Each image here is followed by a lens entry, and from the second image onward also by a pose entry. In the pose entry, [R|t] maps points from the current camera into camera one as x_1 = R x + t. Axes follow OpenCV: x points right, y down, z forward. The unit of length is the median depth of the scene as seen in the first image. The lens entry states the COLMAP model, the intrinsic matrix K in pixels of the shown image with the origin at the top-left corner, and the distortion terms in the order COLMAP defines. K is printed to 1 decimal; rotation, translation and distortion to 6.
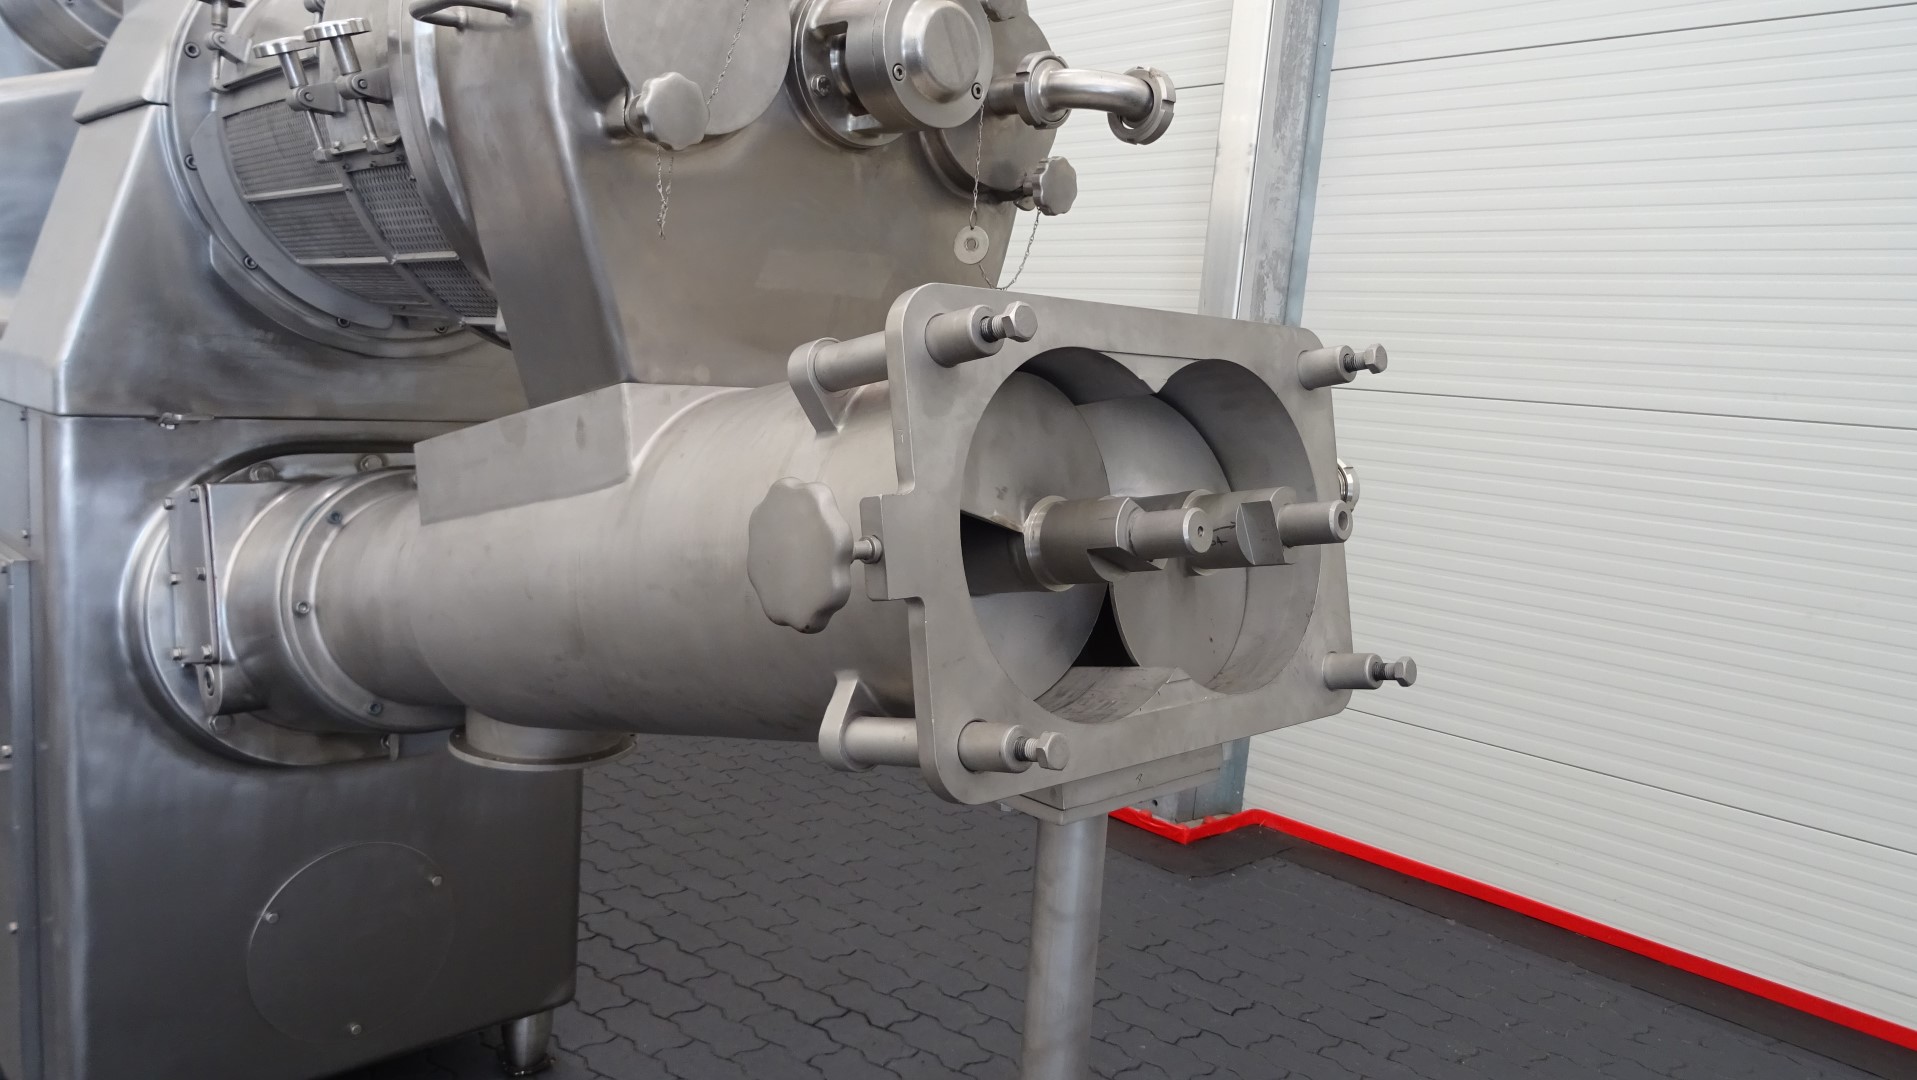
lens RADIAL K [[1351.3, 0, 997.3], [0, 1351.3, 541.1], [0, 0, 1]] dist [0.004049, -0.000195]
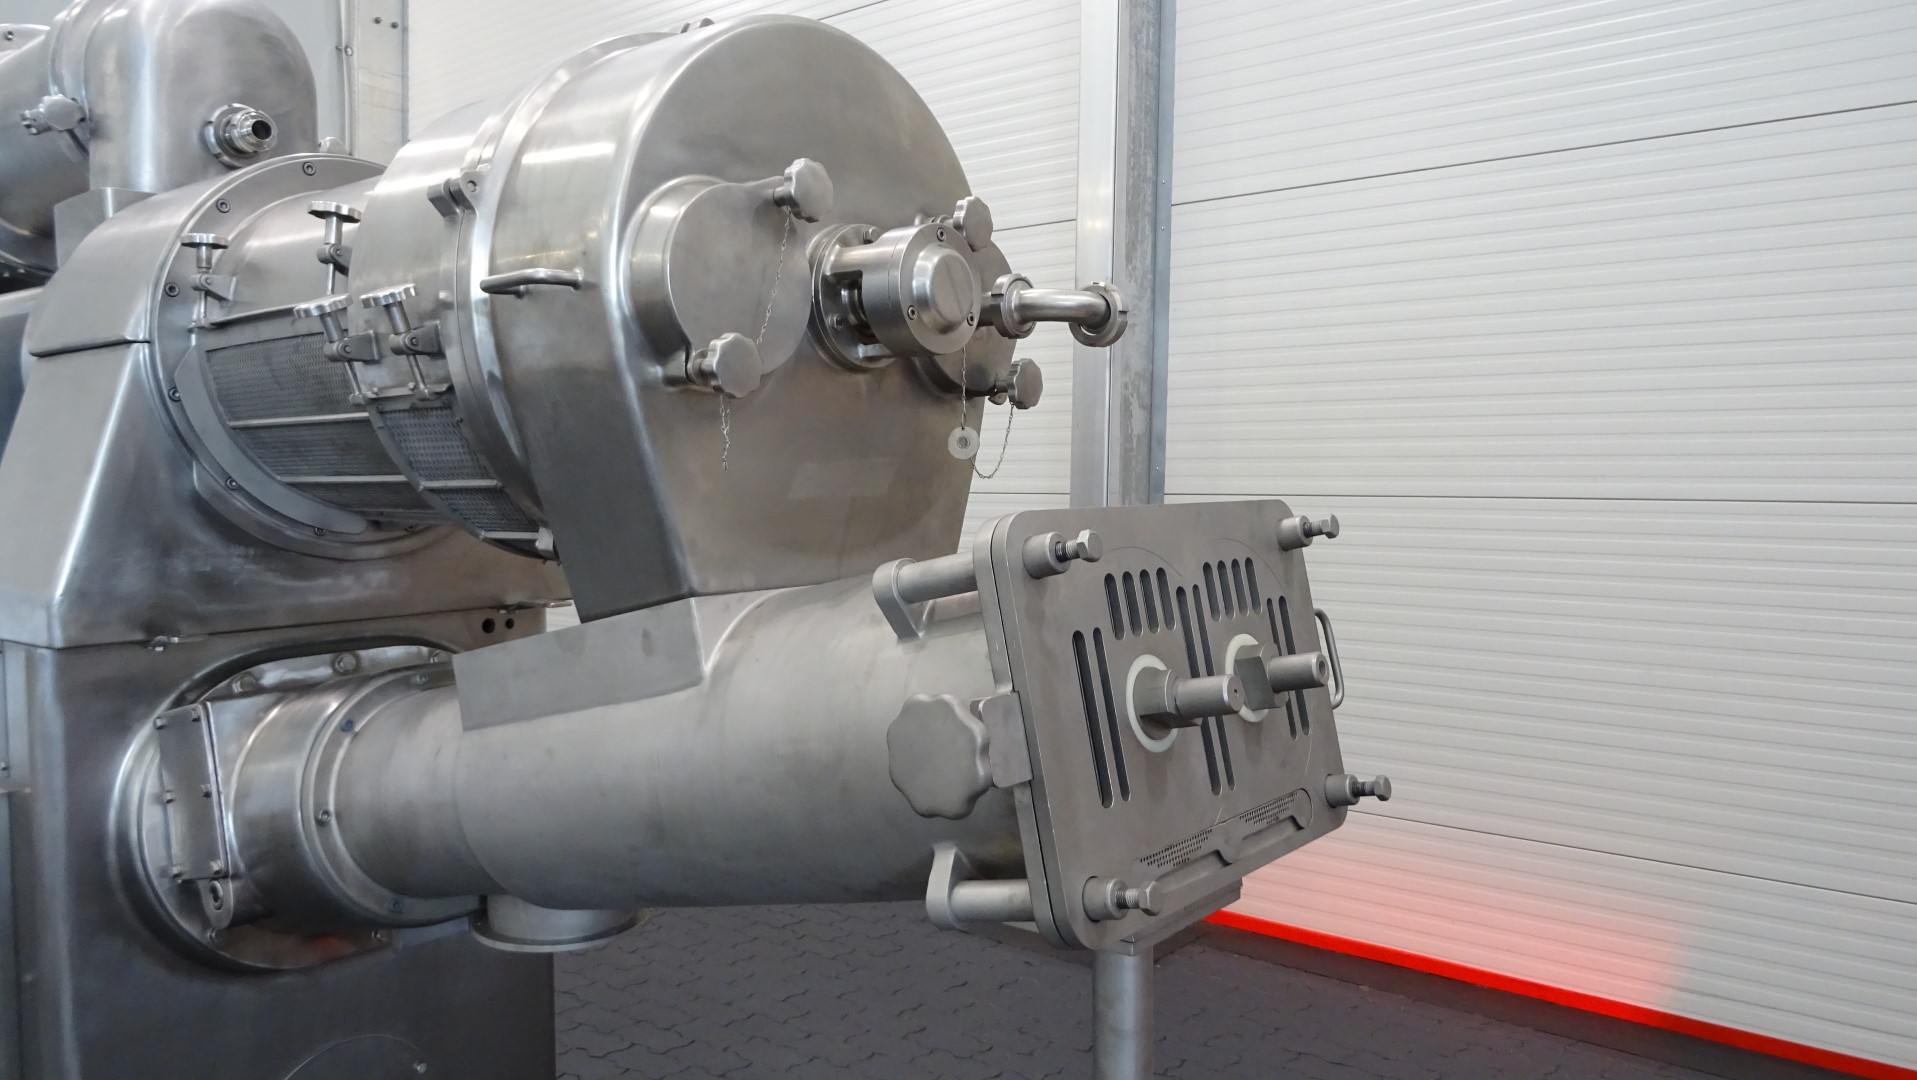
lens RADIAL K [[1351.3, 0, 997.3], [0, 1351.3, 541.1], [0, 0, 1]] dist [0.004049, -0.000195]
pose [[0.989789, -0.076864, 0.120038, -0.110282], [0.085293, 0.994119, -0.066726, -0.047512], [-0.114203, 0.076283, 0.990524, -0.105513]]
